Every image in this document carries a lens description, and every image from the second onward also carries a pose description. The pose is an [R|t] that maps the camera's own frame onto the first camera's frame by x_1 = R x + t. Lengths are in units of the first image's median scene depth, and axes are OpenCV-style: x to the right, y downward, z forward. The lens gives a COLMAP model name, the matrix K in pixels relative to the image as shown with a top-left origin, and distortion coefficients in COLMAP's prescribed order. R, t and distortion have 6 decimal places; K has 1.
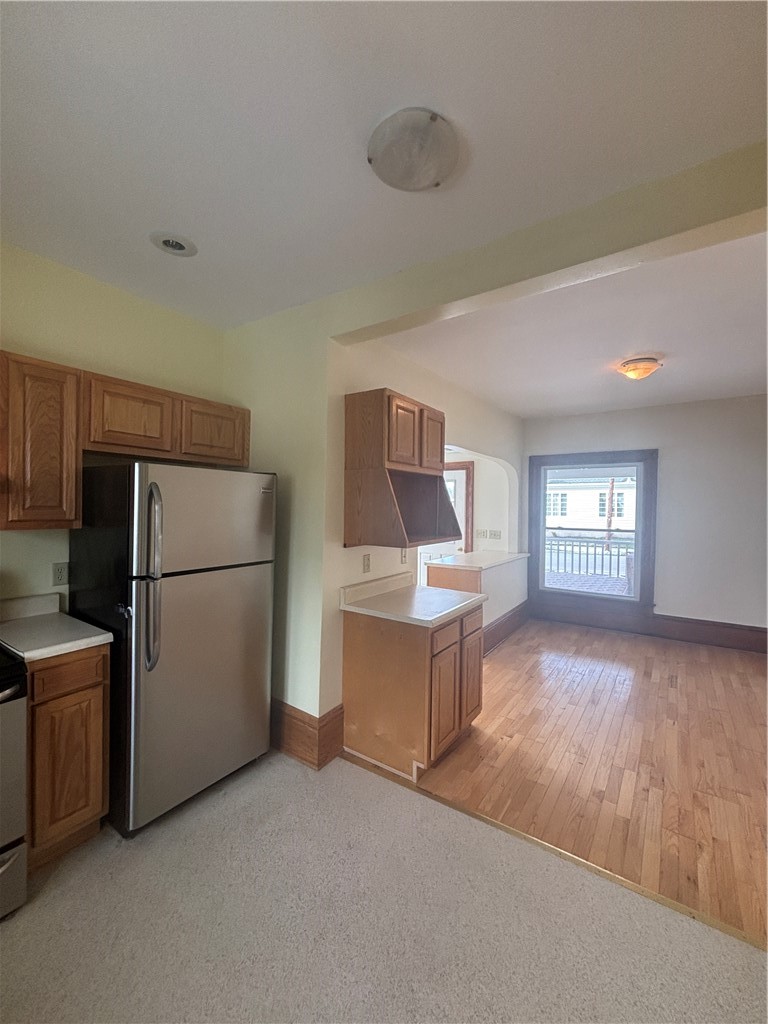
lens RADIAL K [[418.1, 0, 384.0], [0, 418.1, 512.0], [0, 0, 1]] dist [-0.000333, -0.000027]
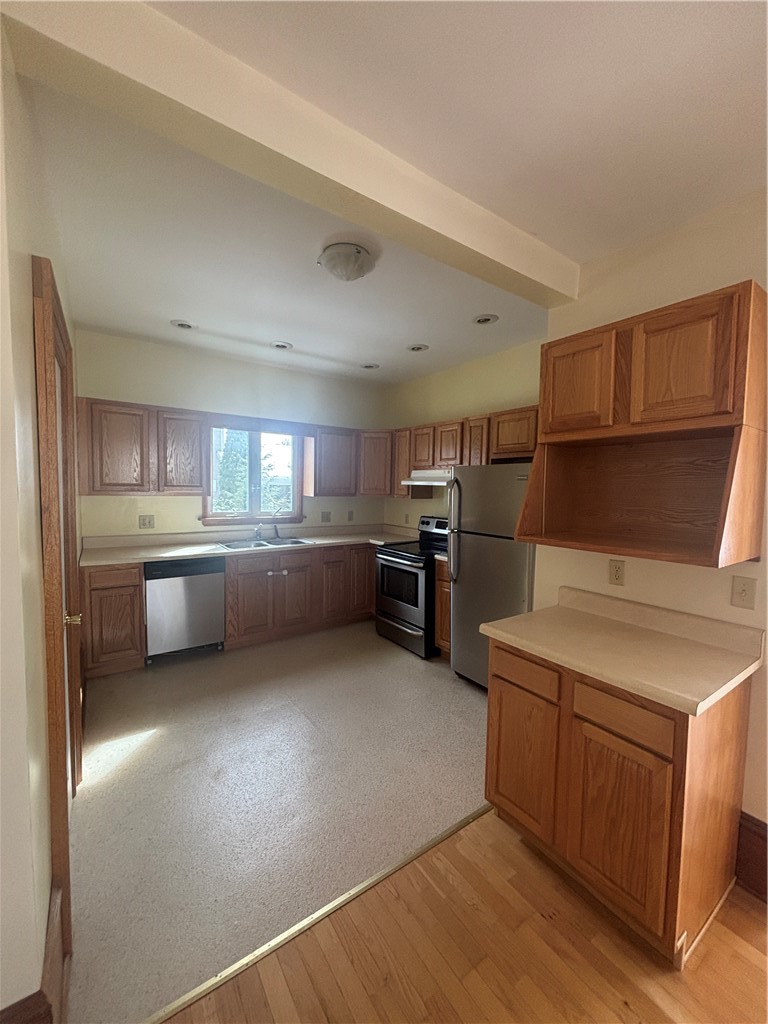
lens RADIAL K [[418.1, 0, 384.0], [0, 418.1, 512.0], [0, 0, 1]] dist [-0.000333, -0.000027]
pose [[-0.335703, 0.025130, -0.941633, 0.779923], [-0.053617, 0.997514, 0.045737, 0.008927], [0.940441, 0.065842, -0.333521, 0.877303]]
